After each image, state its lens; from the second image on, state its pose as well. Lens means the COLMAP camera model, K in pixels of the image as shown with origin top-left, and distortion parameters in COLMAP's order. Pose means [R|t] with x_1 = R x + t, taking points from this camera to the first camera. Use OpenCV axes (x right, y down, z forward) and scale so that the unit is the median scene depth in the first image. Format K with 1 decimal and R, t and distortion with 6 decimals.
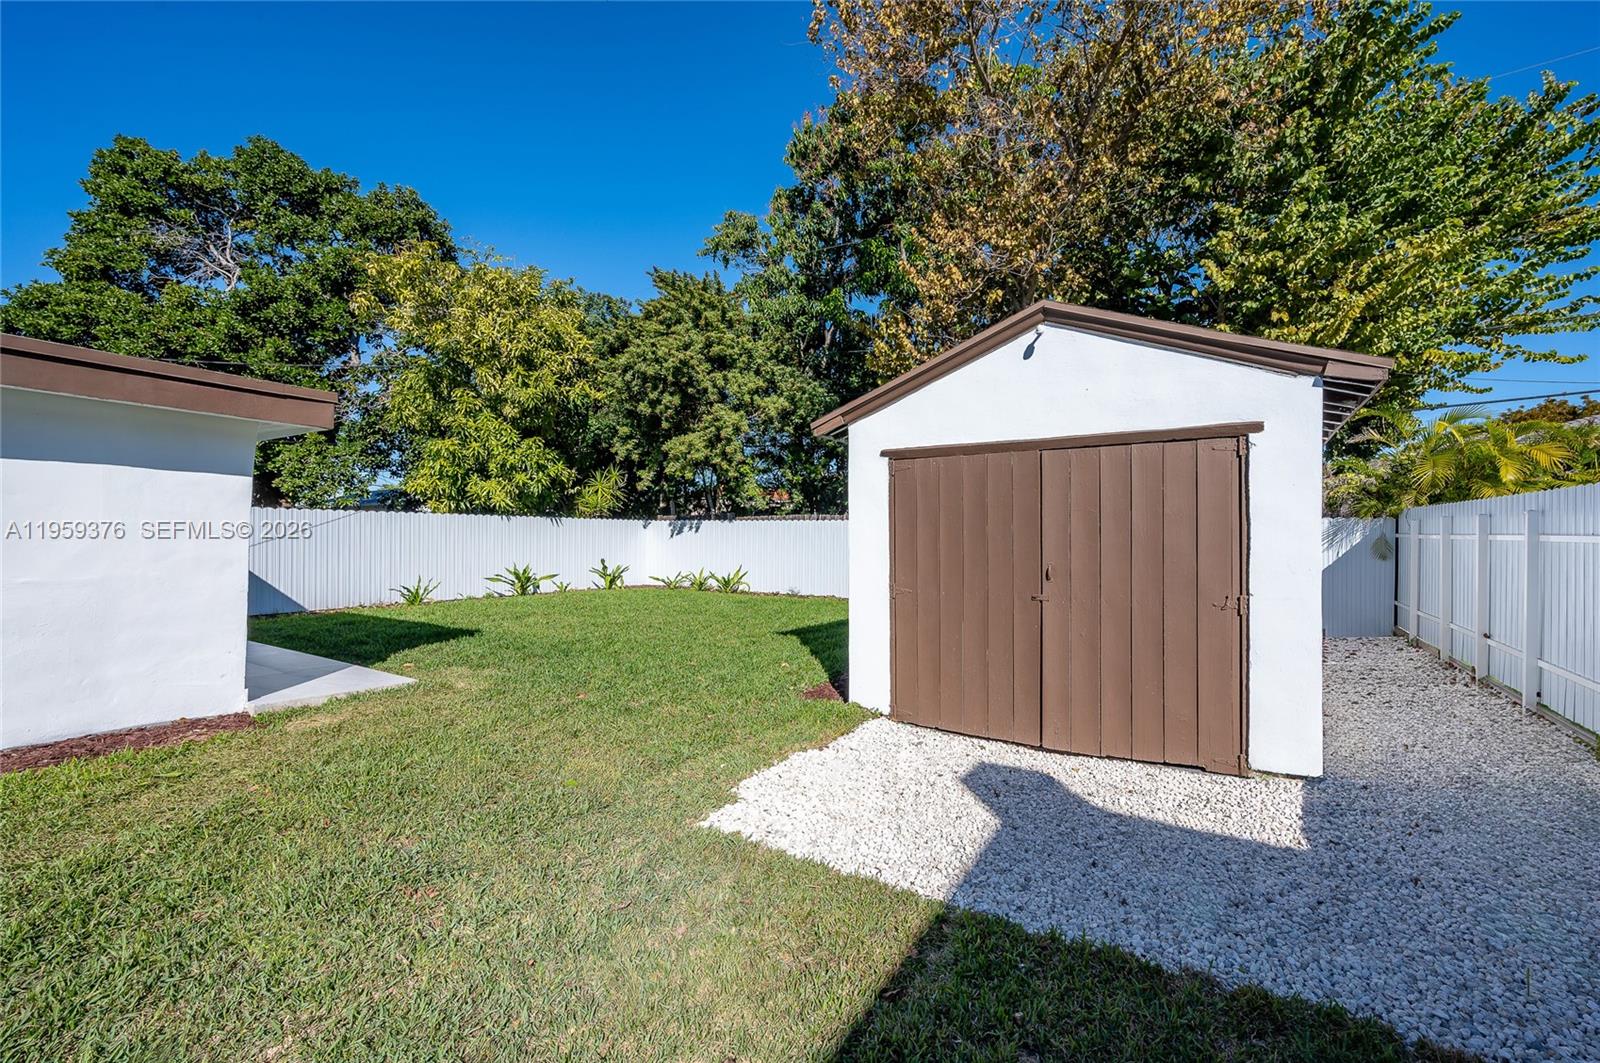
lens RADIAL K [[641.0, 0, 792.8], [0, 641.0, 541.0], [0, 0, 1]] dist [0.015043, 0.000535]
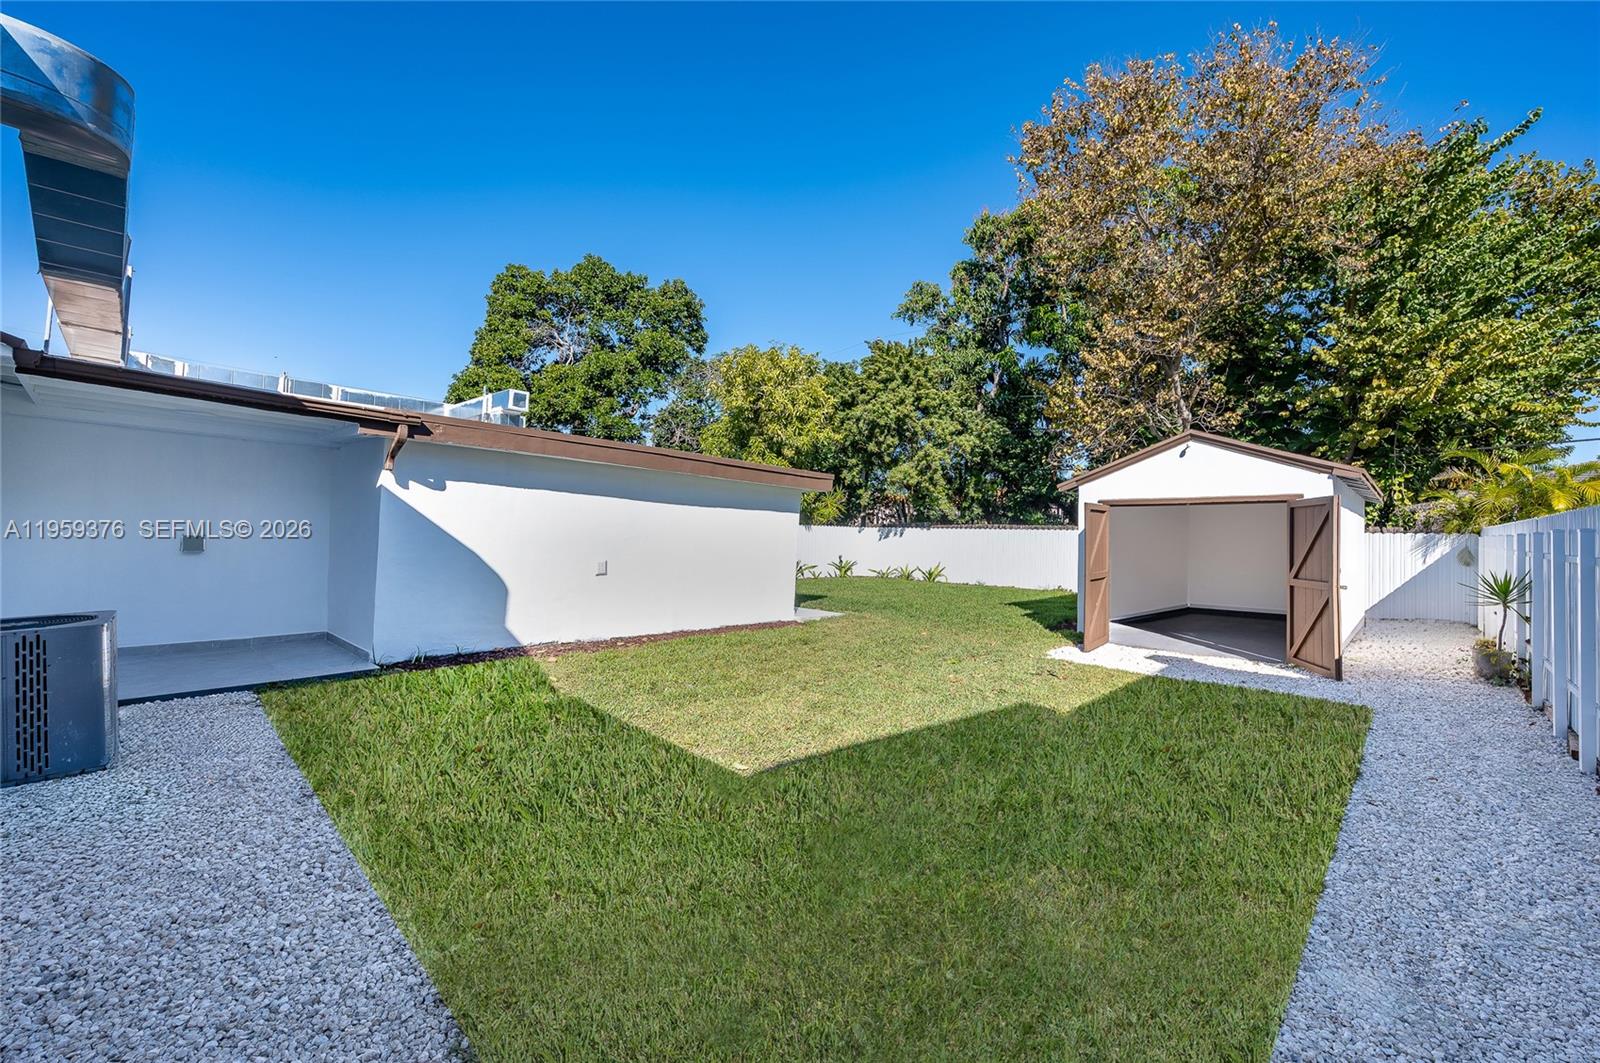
lens RADIAL K [[641.0, 0, 809.3], [0, 641.0, 534.3], [0, 0, 1]] dist [0.015043, 0.000535]
pose [[0.988411, 0.011304, -0.151381, -0.152190], [-0.012966, 0.999866, -0.009991, -0.003761], [0.151248, 0.011838, 0.988425, -0.370581]]
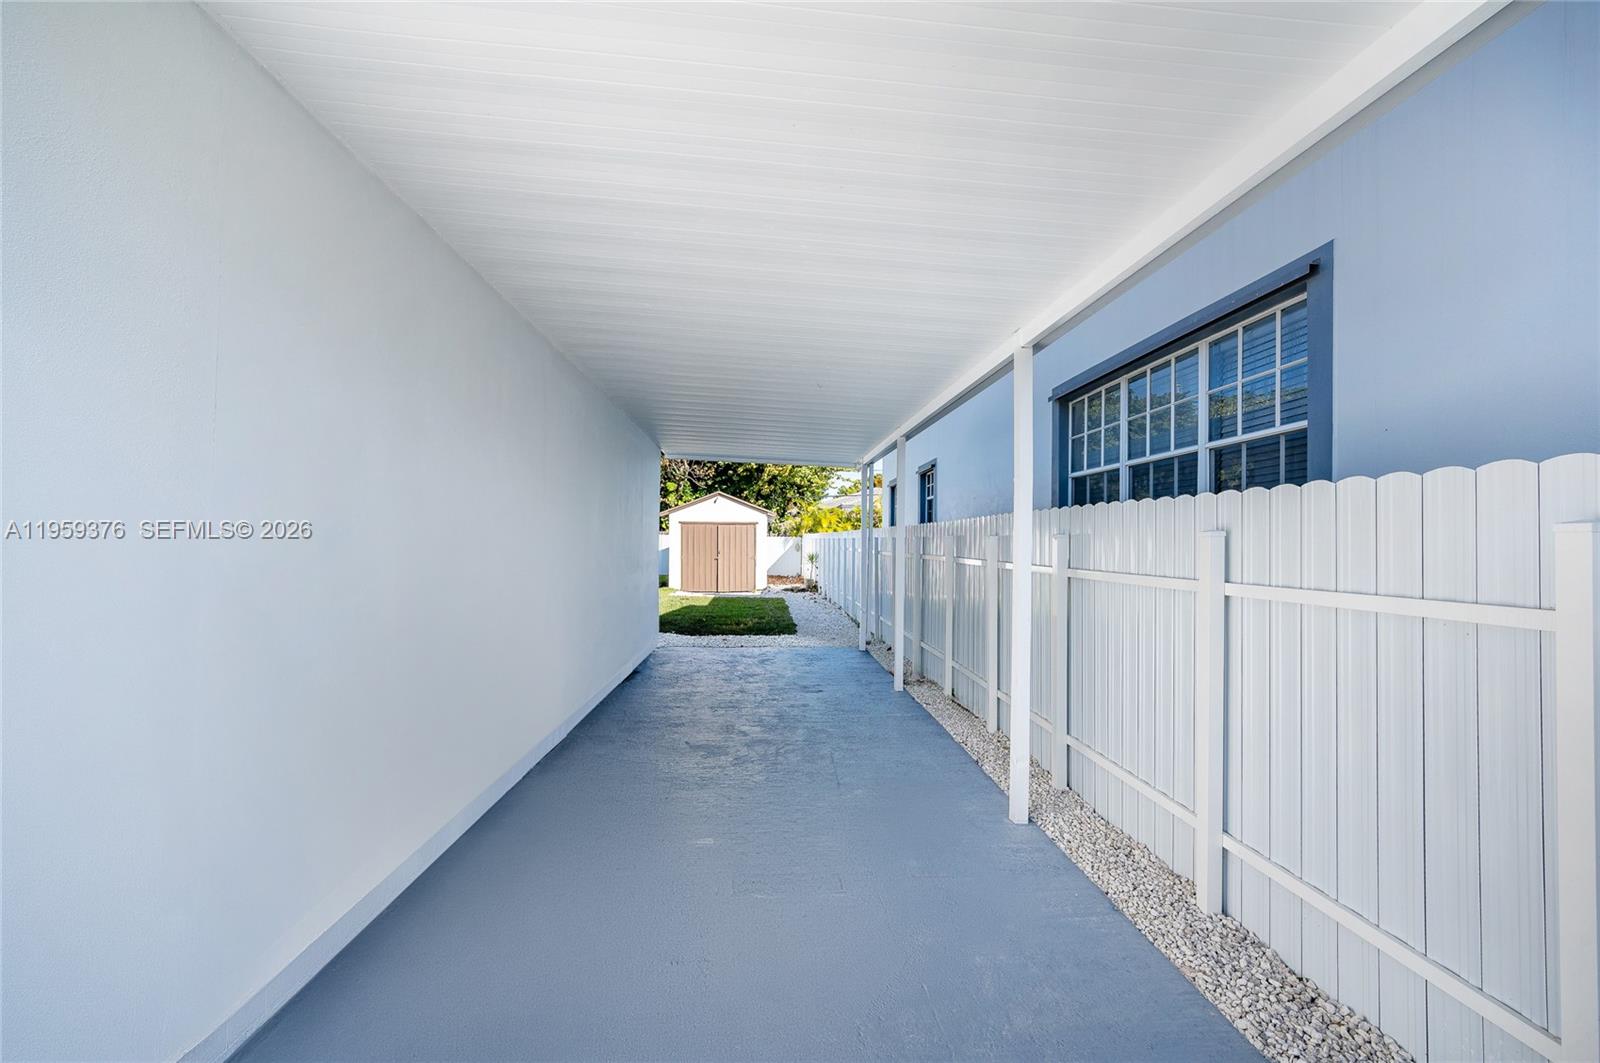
lens RADIAL K [[641.0, 0, 804.1], [0, 641.0, 536.4], [0, 0, 1]] dist [0.015043, 0.000535]
pose [[0.784317, 0.012796, 0.620228, -0.606459], [-0.006120, 0.999898, -0.012890, -0.001881], [-0.620330, 0.006314, 0.784316, -0.909808]]
